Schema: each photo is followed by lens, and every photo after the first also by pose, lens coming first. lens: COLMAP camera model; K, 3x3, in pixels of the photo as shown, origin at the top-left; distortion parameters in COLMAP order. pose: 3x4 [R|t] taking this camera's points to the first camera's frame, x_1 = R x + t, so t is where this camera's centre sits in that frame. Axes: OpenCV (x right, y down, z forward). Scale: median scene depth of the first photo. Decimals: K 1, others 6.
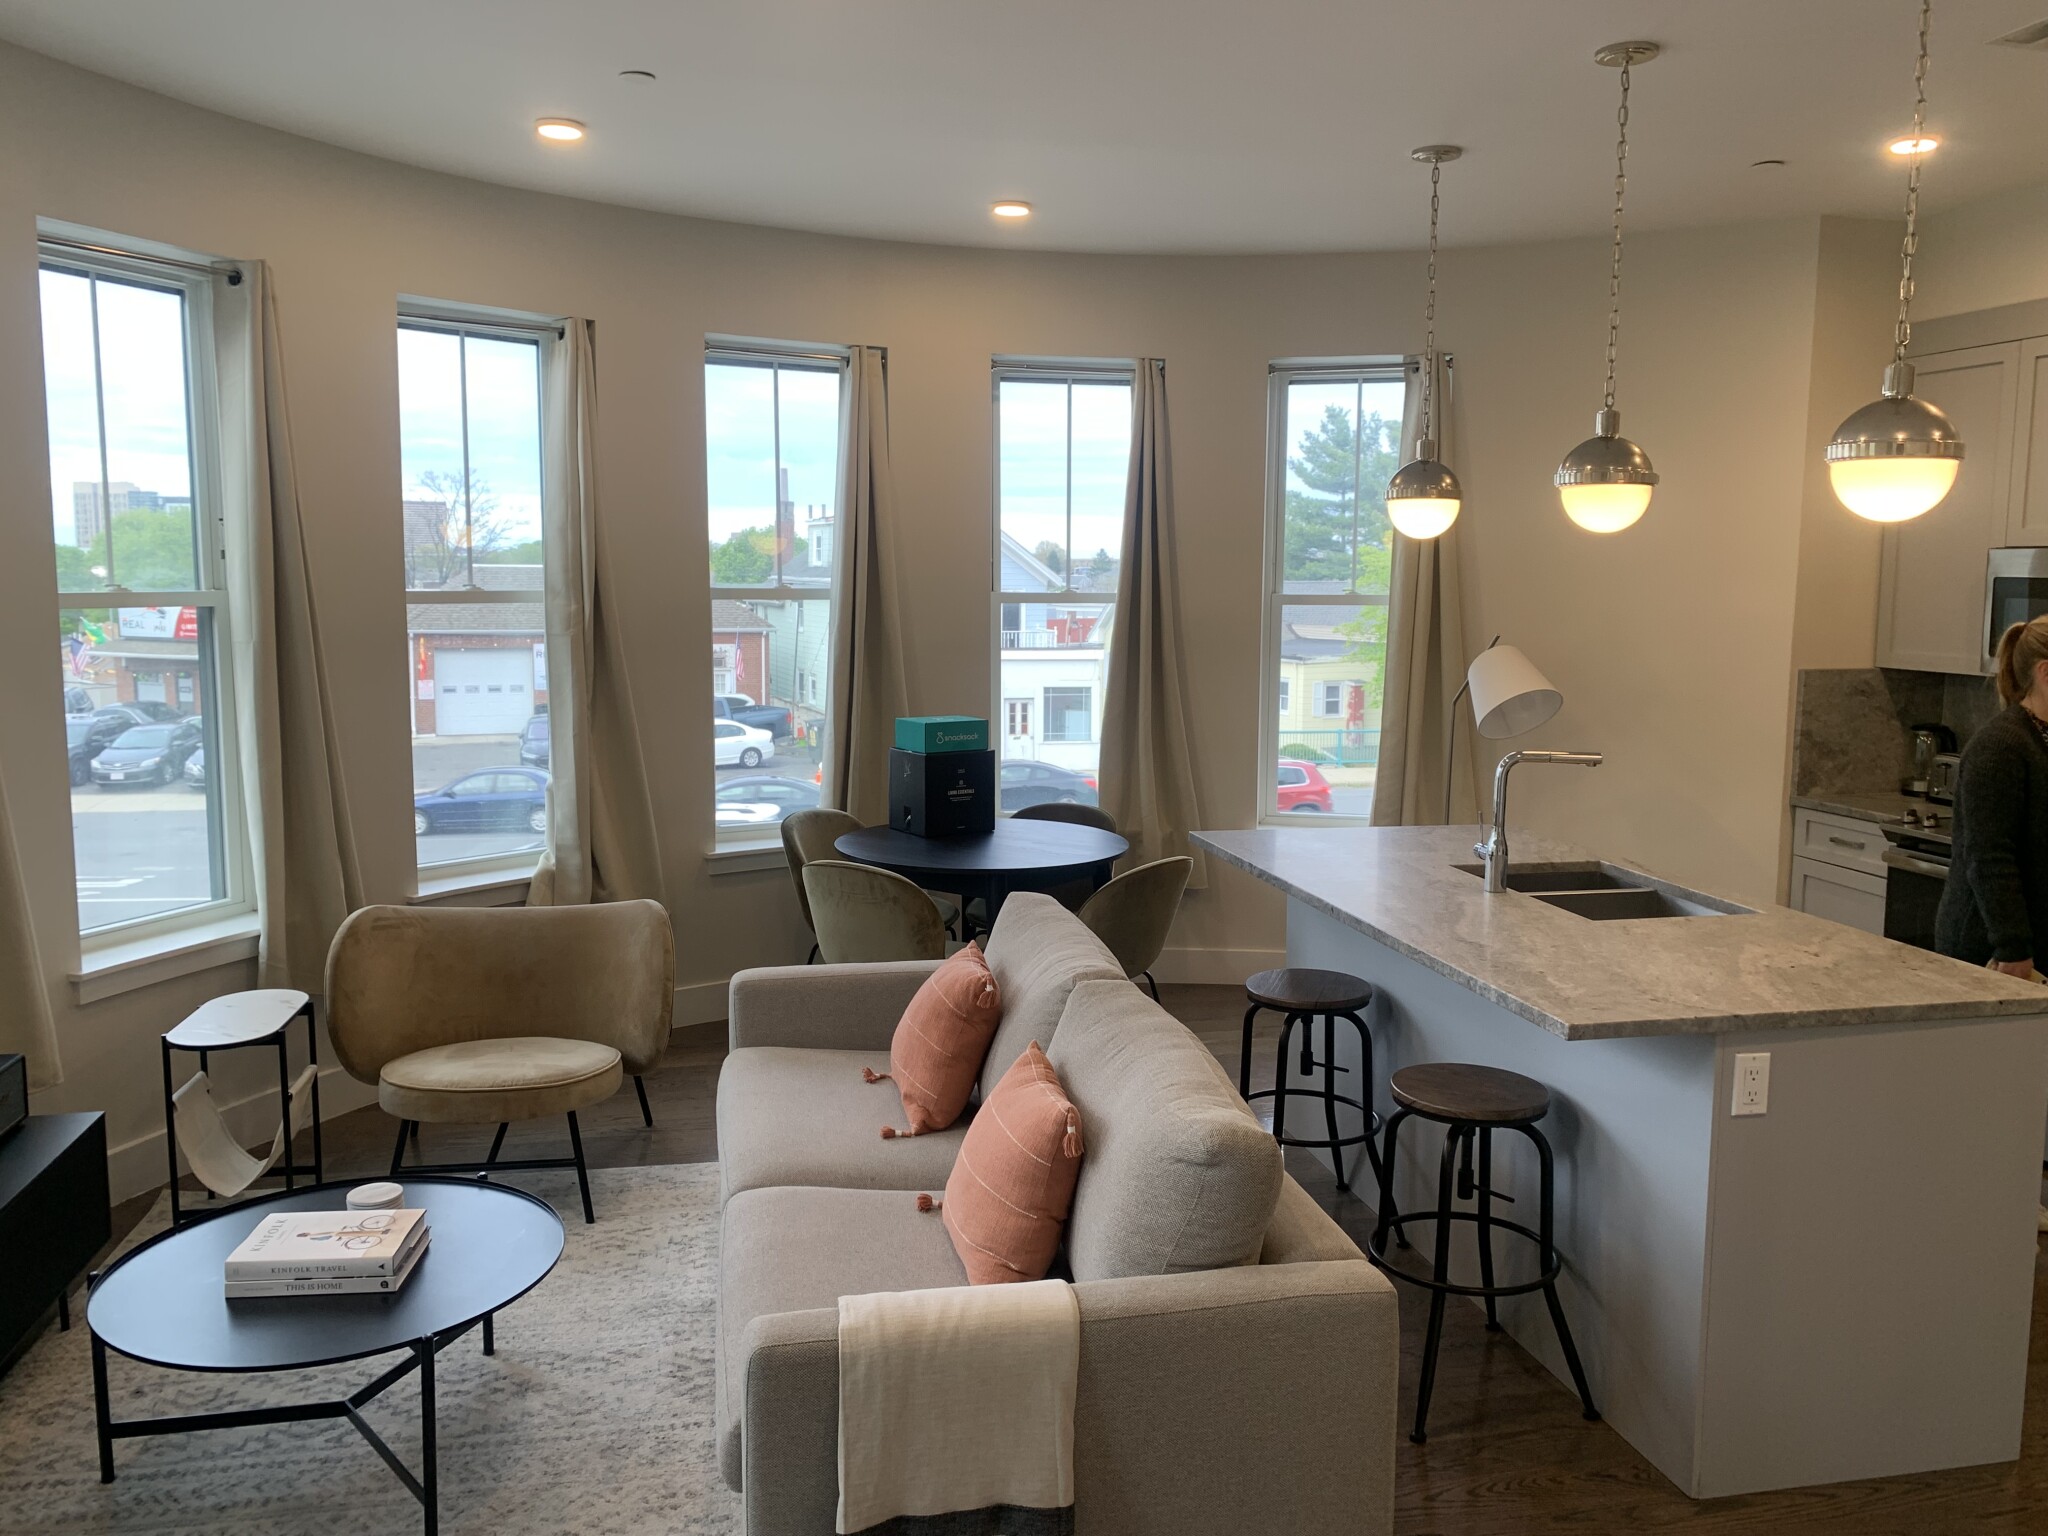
lens RADIAL K [[1563.1, 0, 1039.5], [0, 1563.1, 749.3], [0, 0, 1]] dist [0.045923, -0.049836]
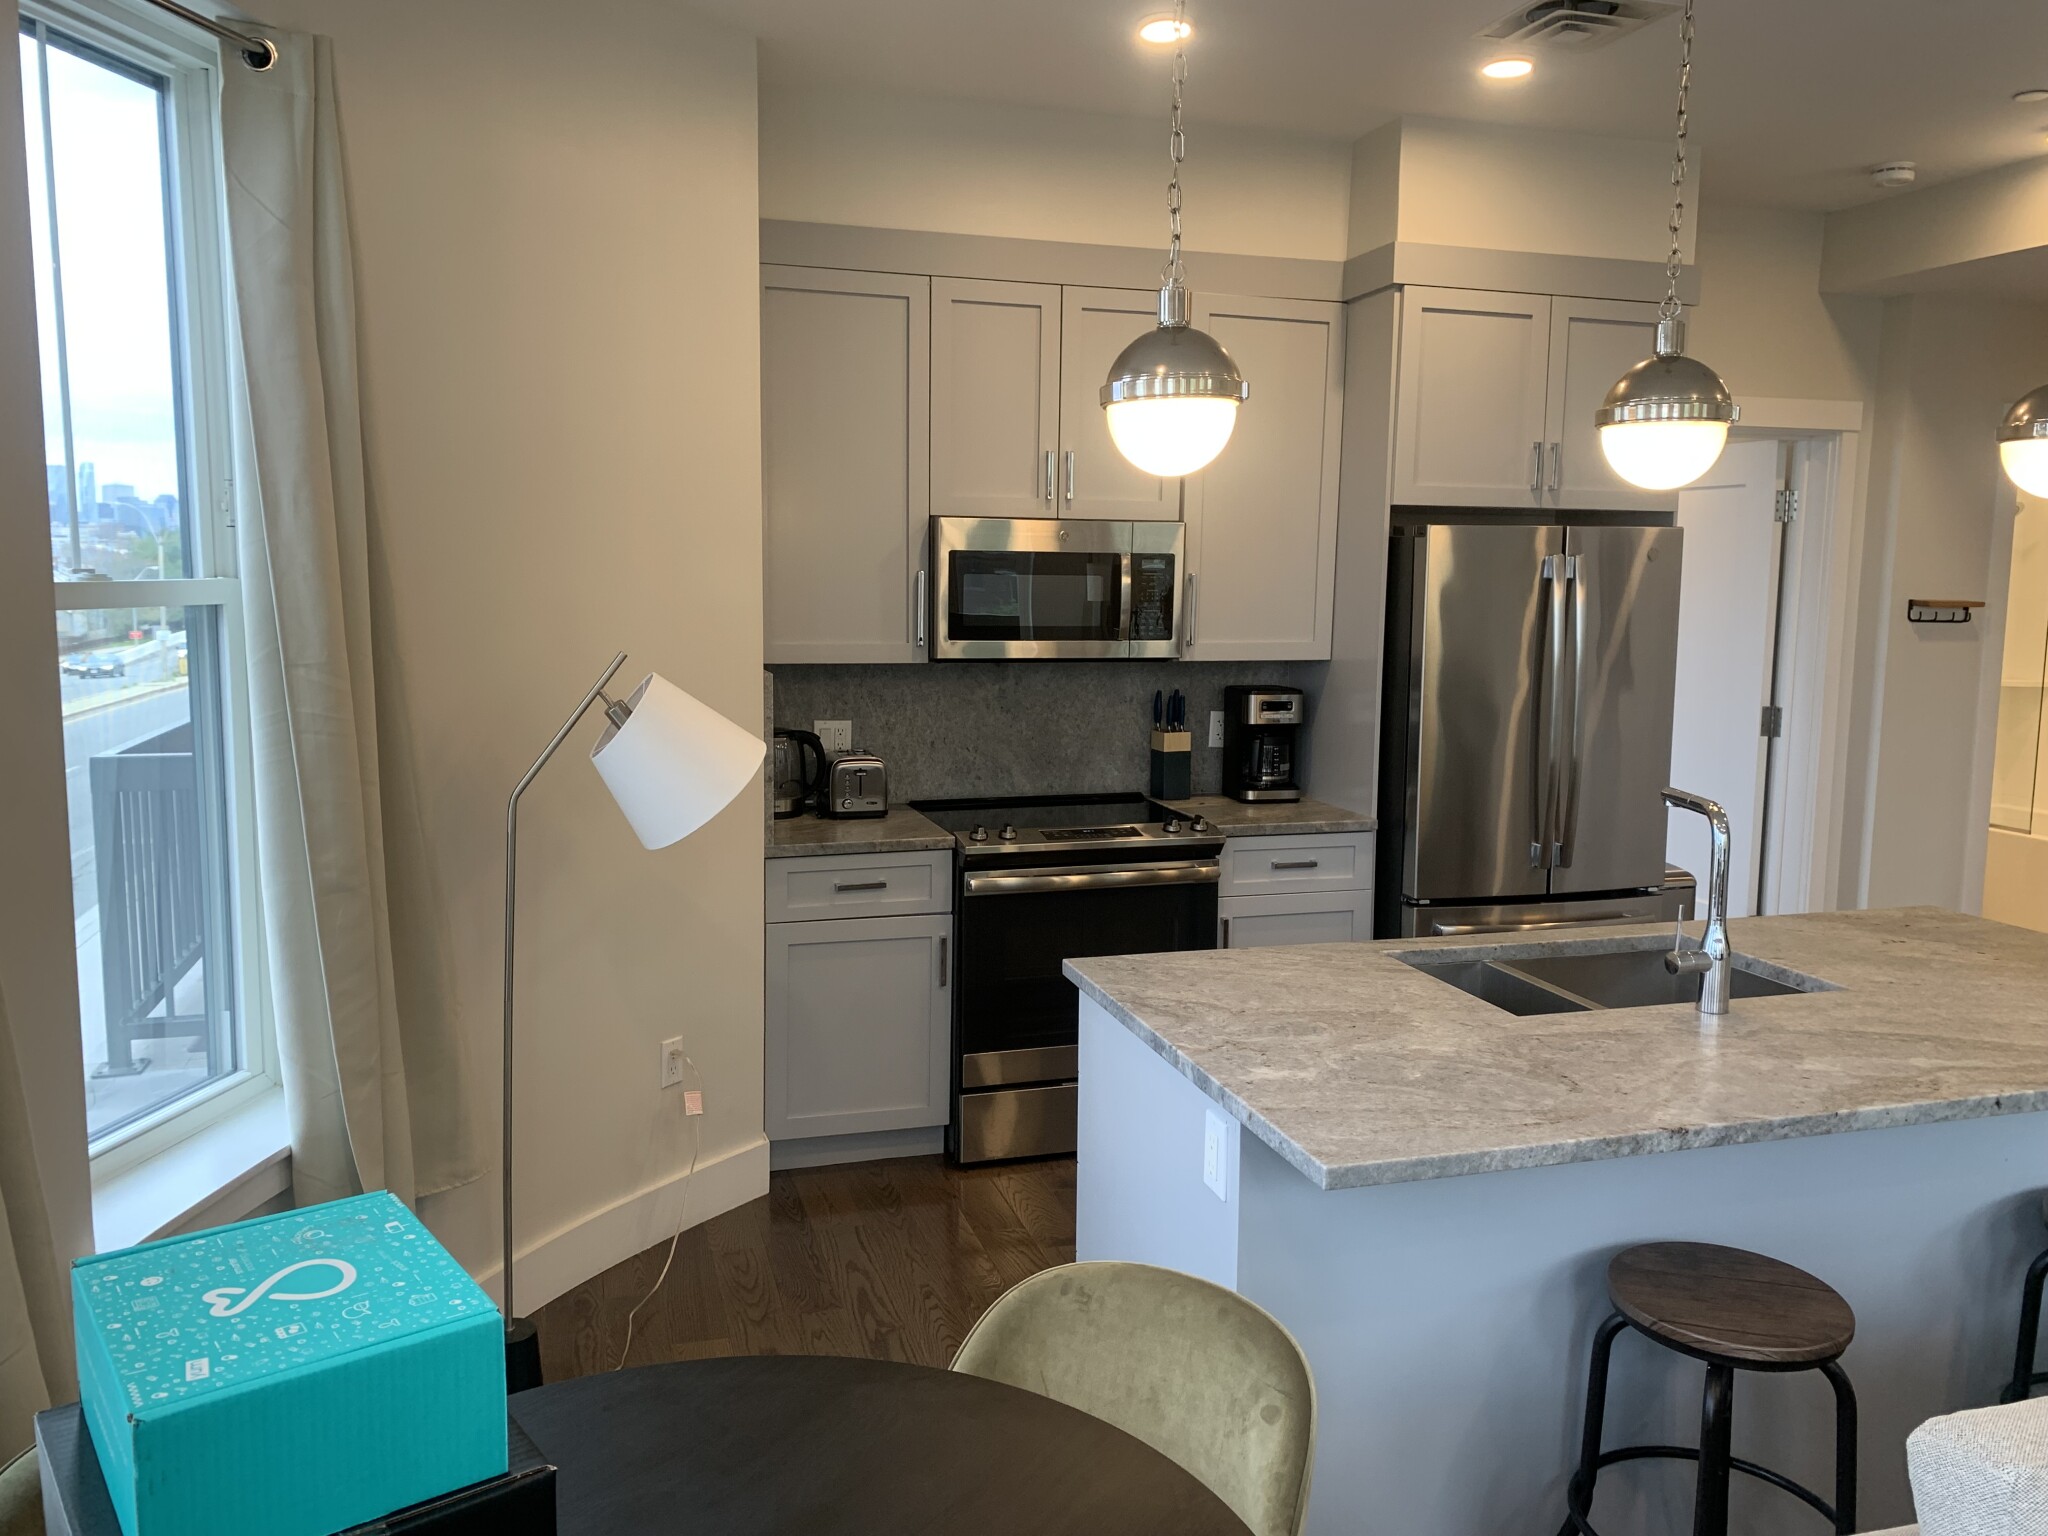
lens RADIAL K [[1563.1, 0, 1026.3], [0, 1563.1, 755.2], [0, 0, 1]] dist [0.045923, -0.049836]
pose [[-0.053270, -0.128439, 0.990286, -0.271692], [0.102777, 0.985722, 0.133376, -0.106703], [-0.993277, 0.108883, -0.039309, 0.991014]]
